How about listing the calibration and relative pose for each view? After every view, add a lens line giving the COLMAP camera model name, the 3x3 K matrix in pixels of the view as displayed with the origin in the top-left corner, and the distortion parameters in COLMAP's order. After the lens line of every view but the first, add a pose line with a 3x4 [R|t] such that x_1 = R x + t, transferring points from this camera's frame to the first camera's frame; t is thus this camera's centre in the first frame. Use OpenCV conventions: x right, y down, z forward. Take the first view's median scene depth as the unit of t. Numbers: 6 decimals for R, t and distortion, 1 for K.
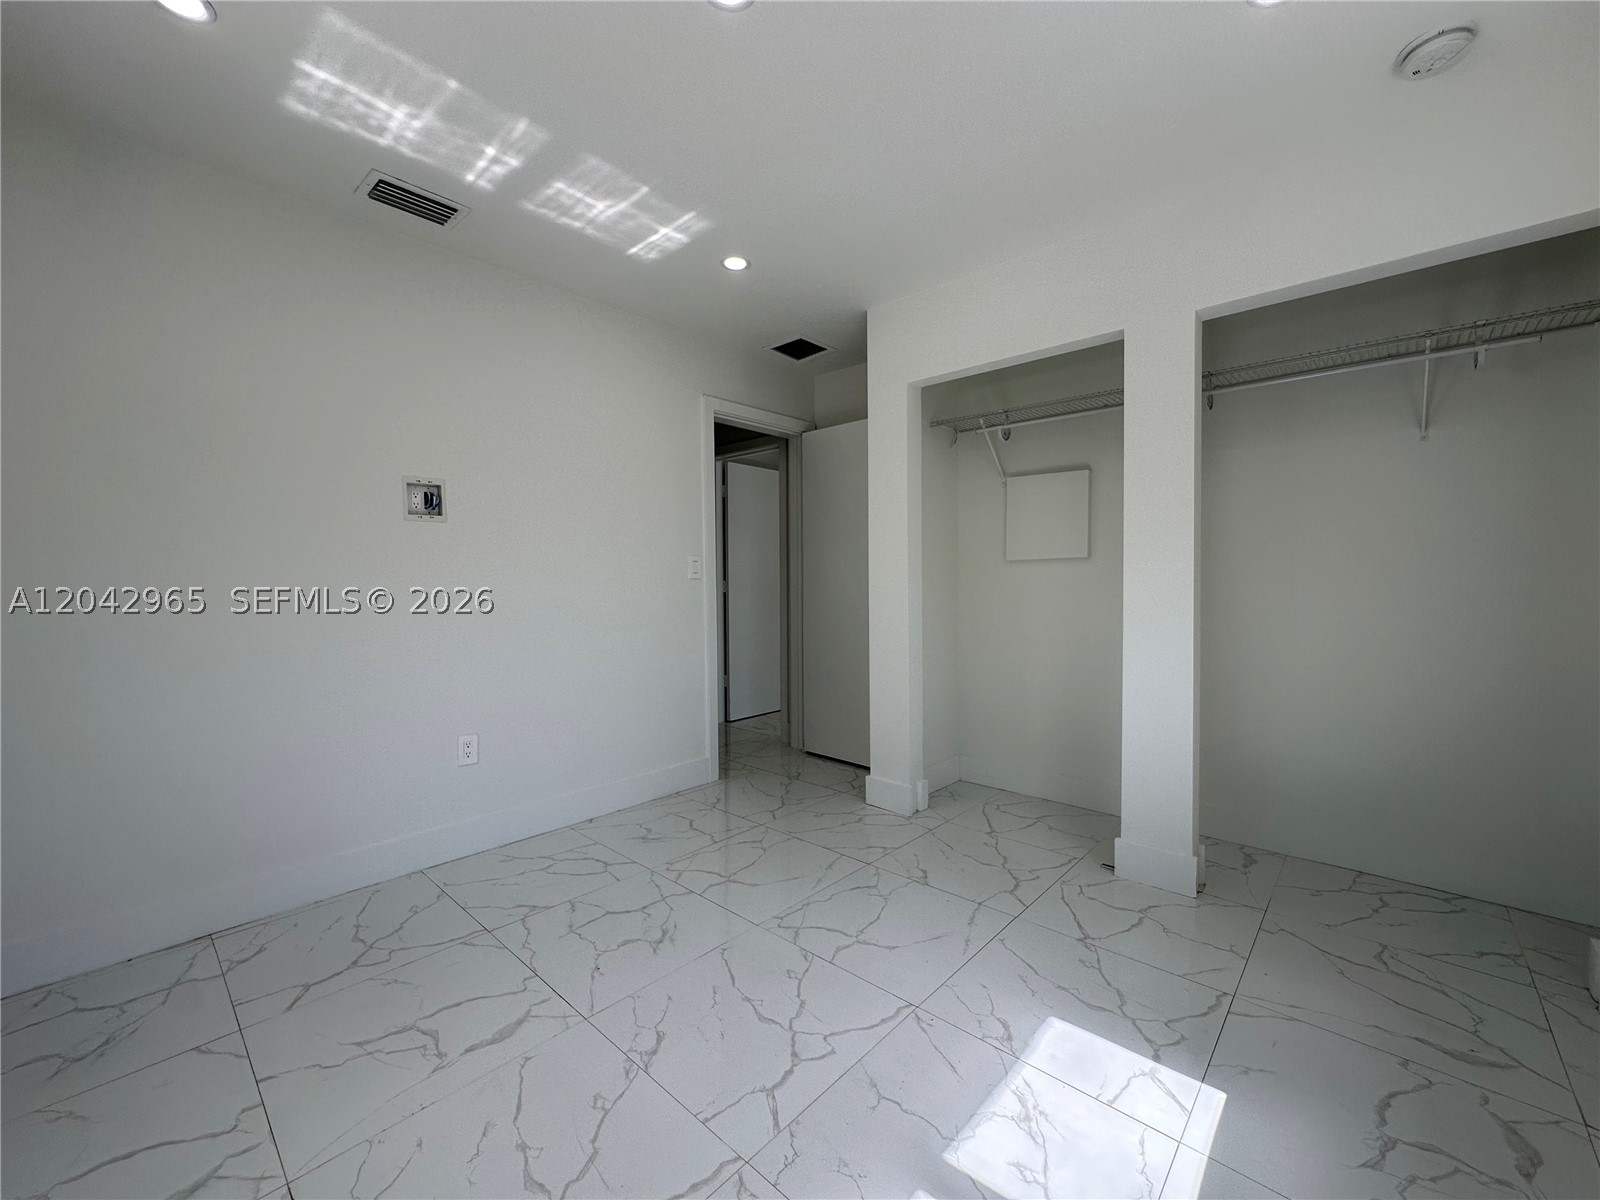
lens RADIAL K [[641.6, 0, 805.4], [0, 641.6, 602.9], [0, 0, 1]] dist [-0.007425, 0.001787]
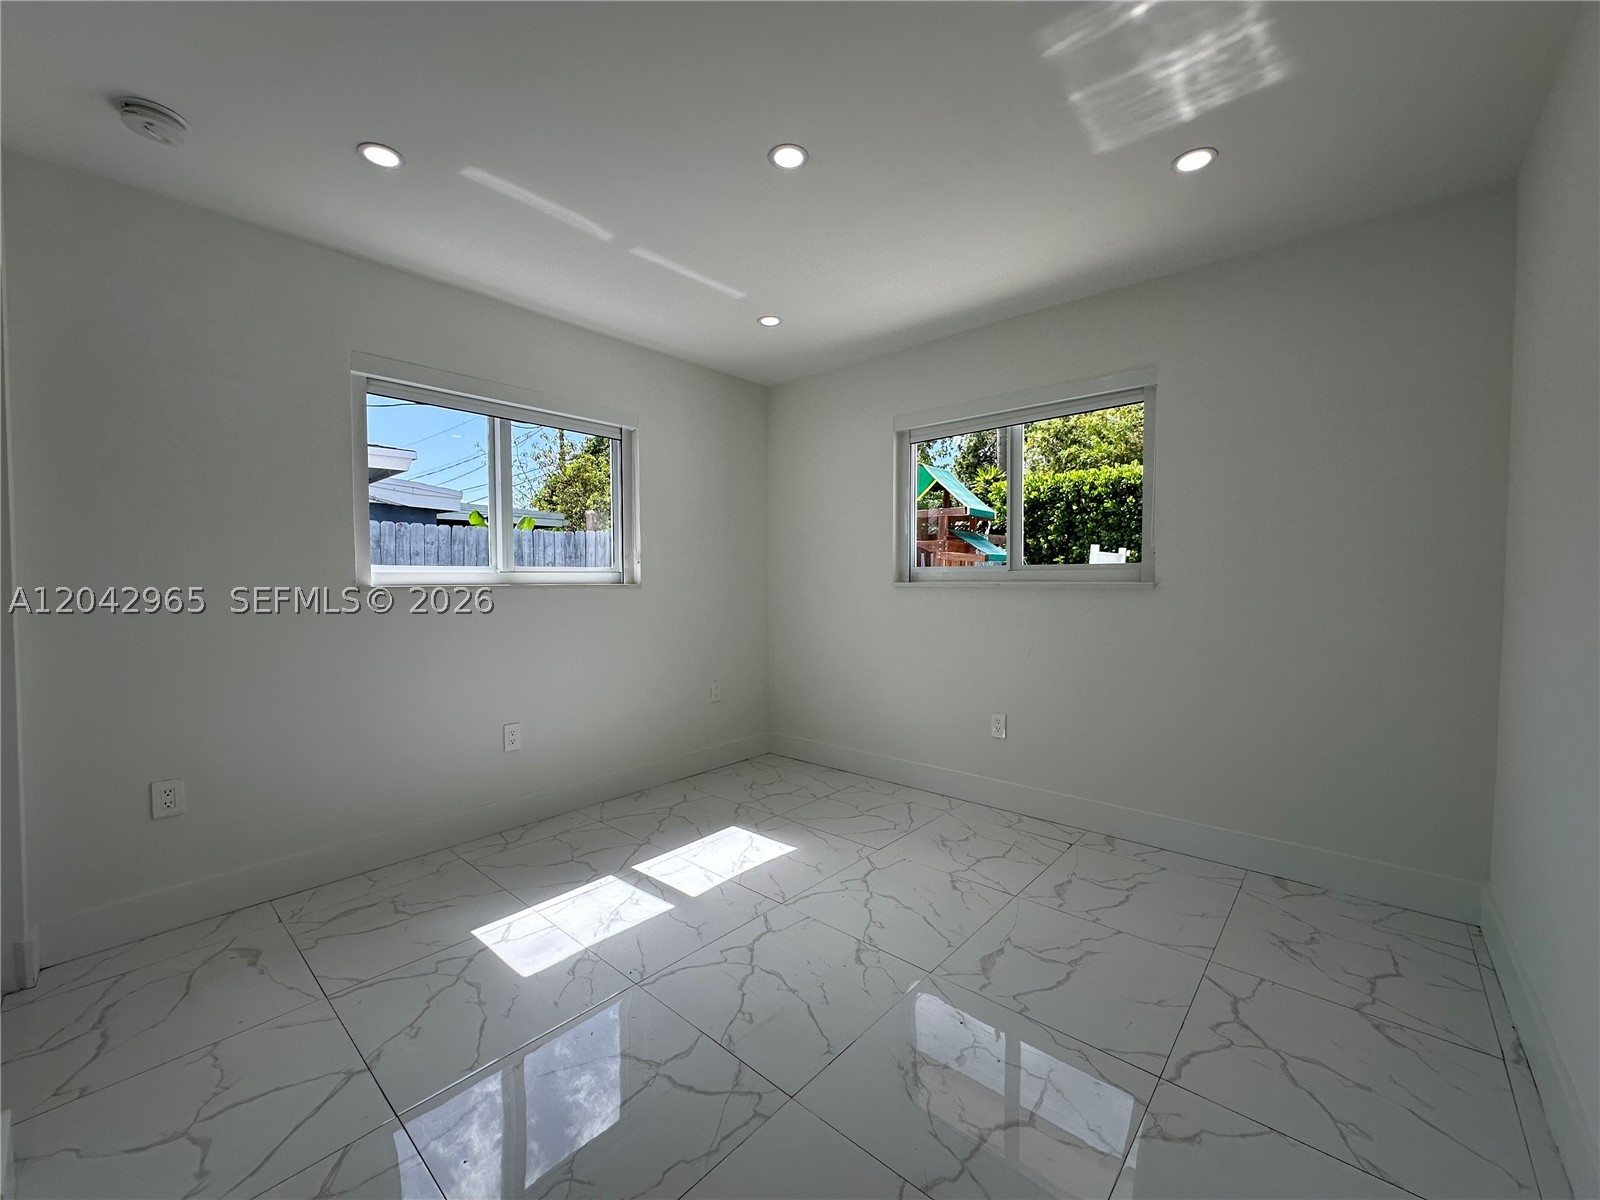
lens RADIAL K [[641.6, 0, 813.9], [0, 641.6, 602.0], [0, 0, 1]] dist [-0.007425, 0.001787]
pose [[-0.999646, 0.010405, -0.024478, -0.113303], [0.008278, 0.996306, 0.085469, -0.116526], [0.025277, 0.085236, -0.996040, 2.109321]]
